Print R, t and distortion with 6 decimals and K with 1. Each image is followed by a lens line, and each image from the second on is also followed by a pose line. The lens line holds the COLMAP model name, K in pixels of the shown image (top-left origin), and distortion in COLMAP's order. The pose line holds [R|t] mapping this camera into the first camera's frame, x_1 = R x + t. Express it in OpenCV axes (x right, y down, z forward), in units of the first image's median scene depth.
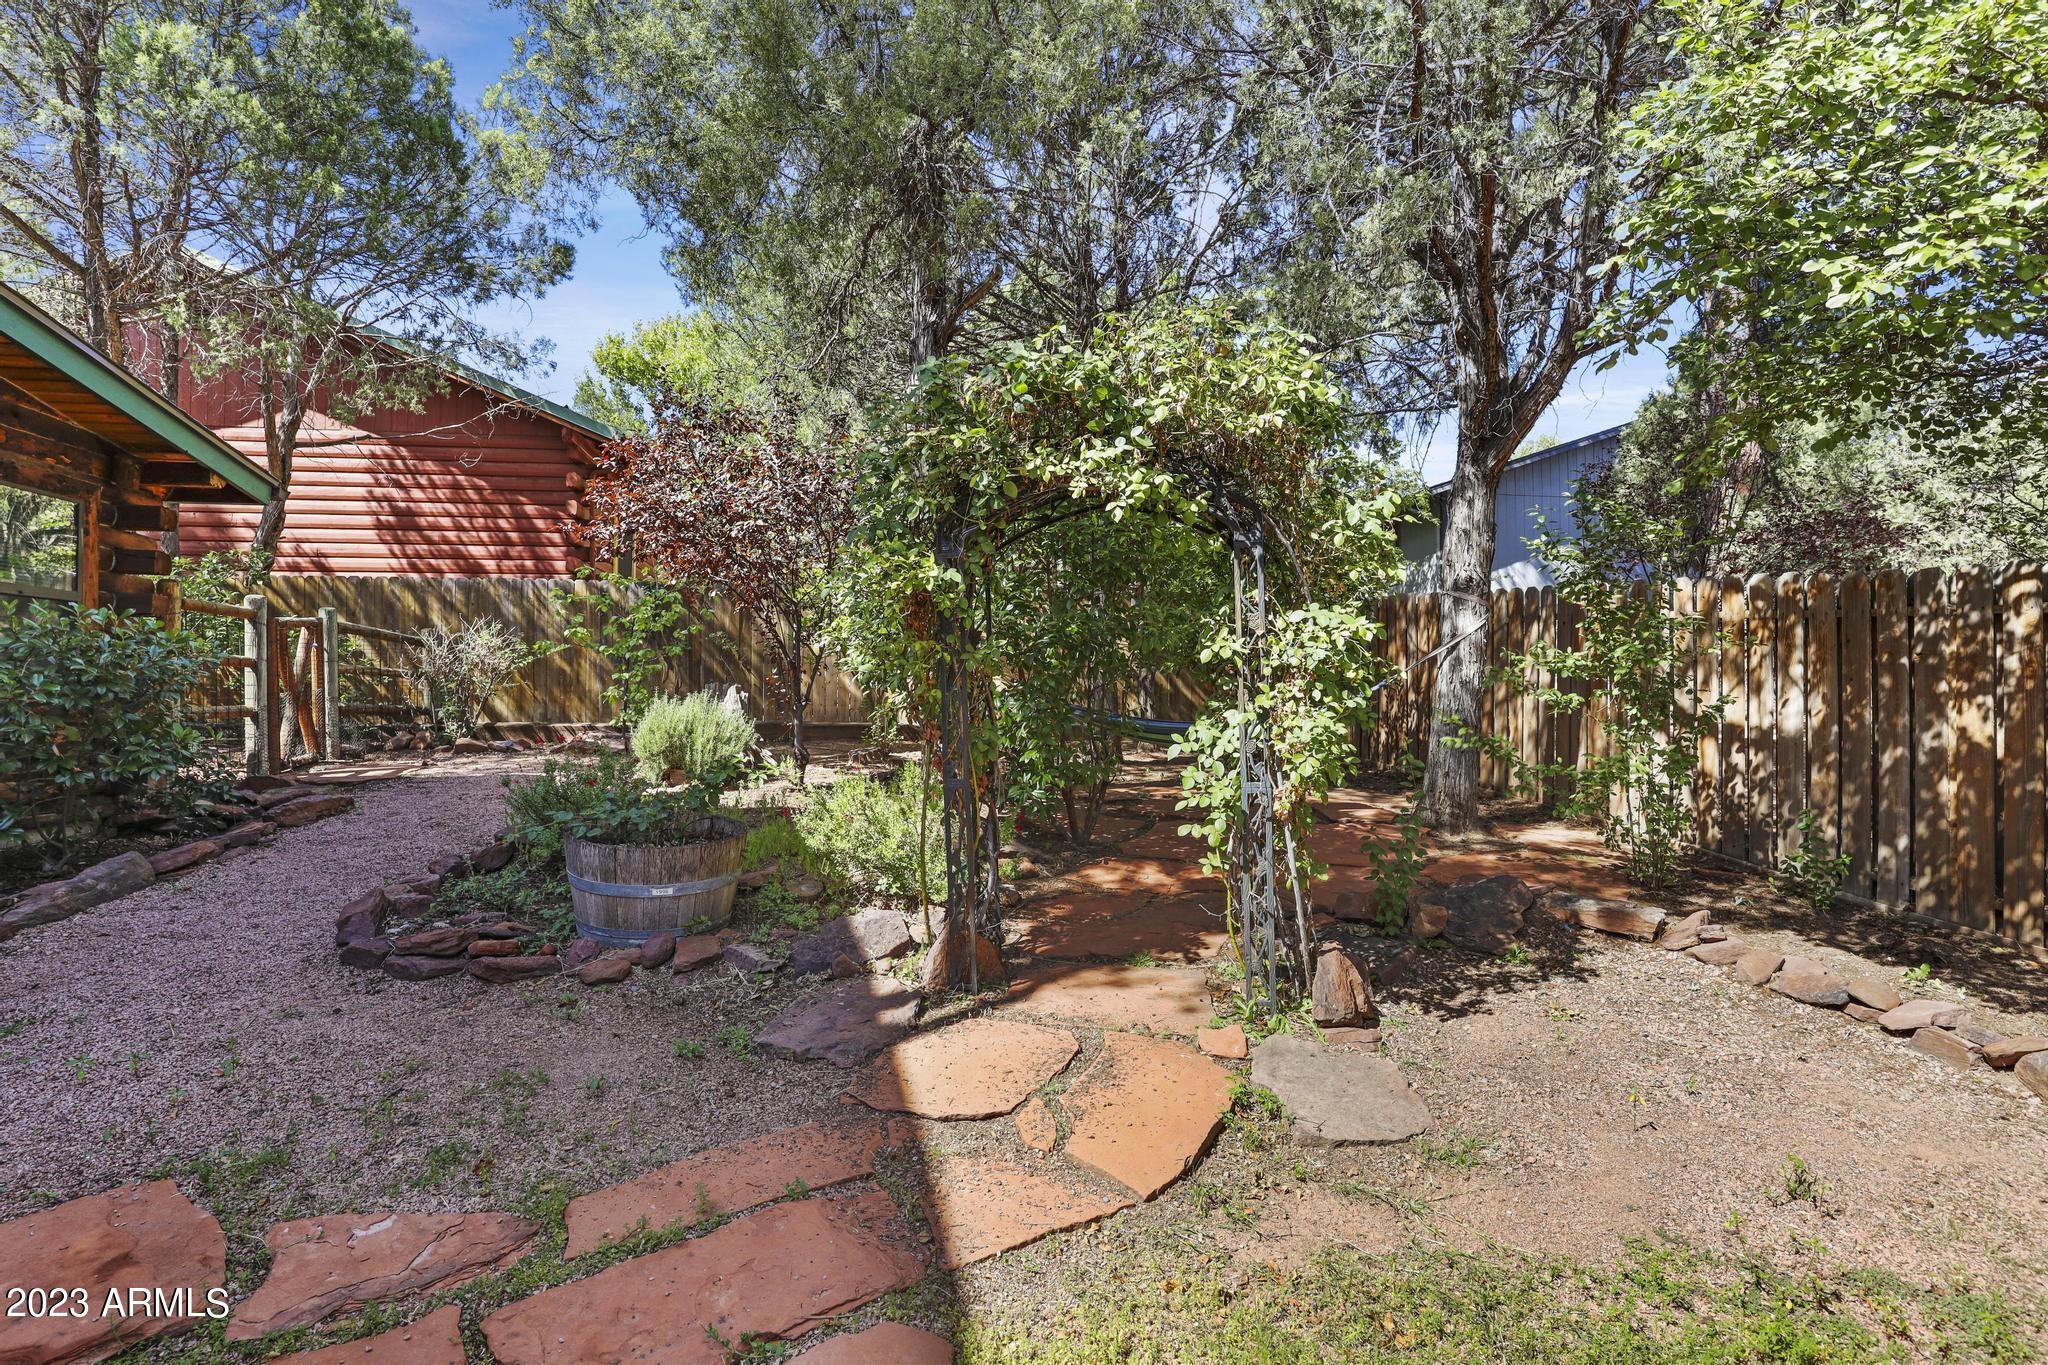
lens RADIAL K [[977.4, 0, 1023.9], [0, 977.4, 703.4], [0, 0, 1]] dist [-0.025345, 0.000042]
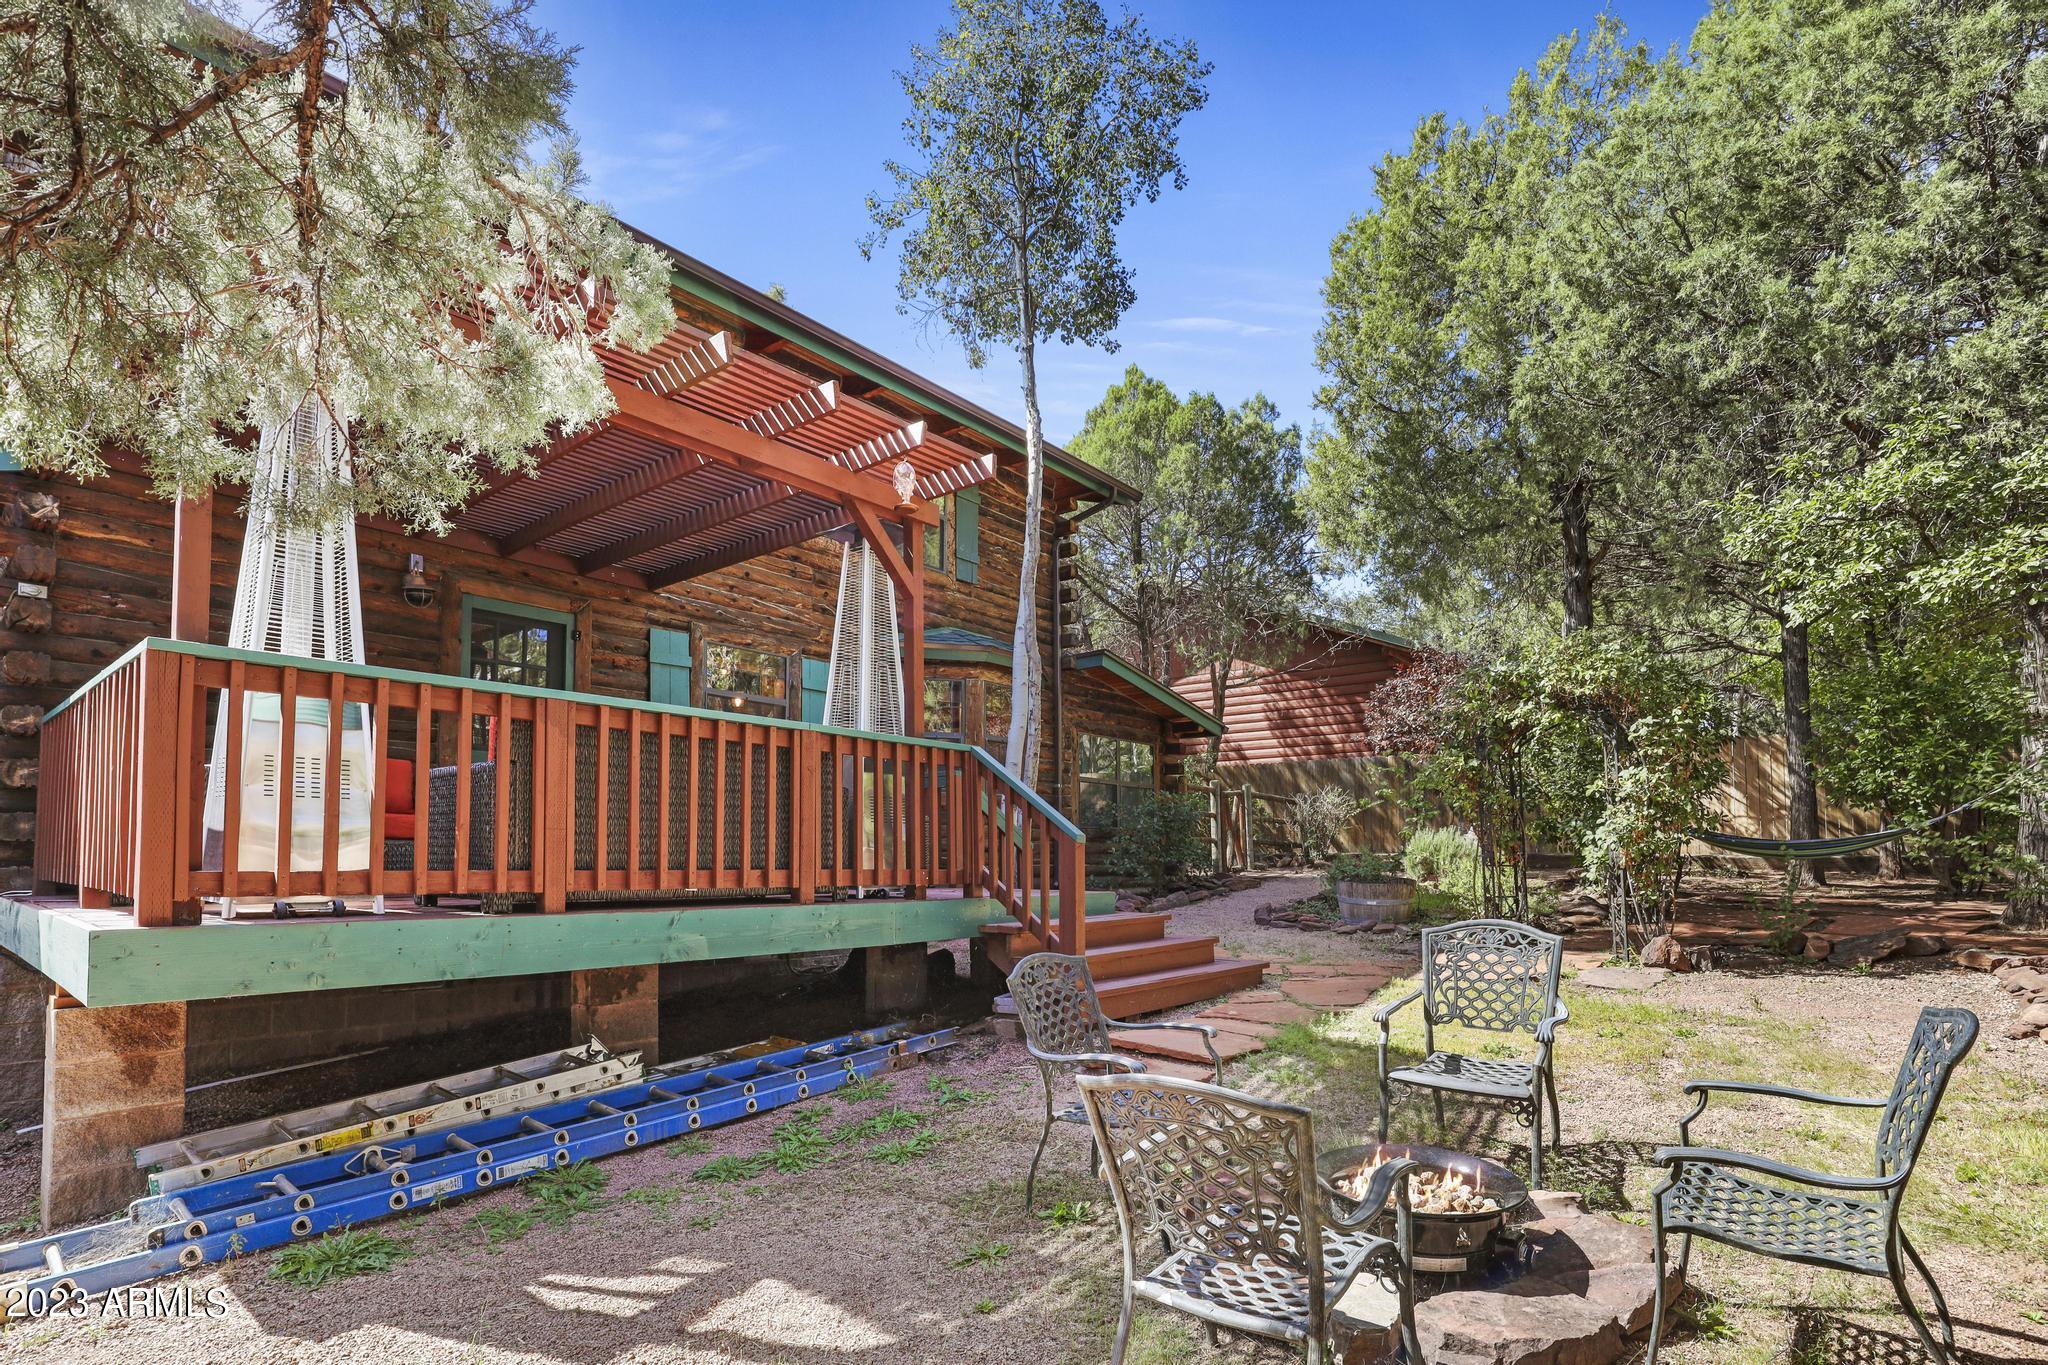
lens RADIAL K [[977.4, 0, 1023.9], [0, 977.4, 703.4], [0, 0, 1]] dist [-0.025345, 0.000042]
pose [[0.663151, -0.110139, -0.740338, 0.386406], [-0.009136, 0.987850, -0.155144, 0.040010], [0.748430, 0.109647, 0.654088, -0.544981]]
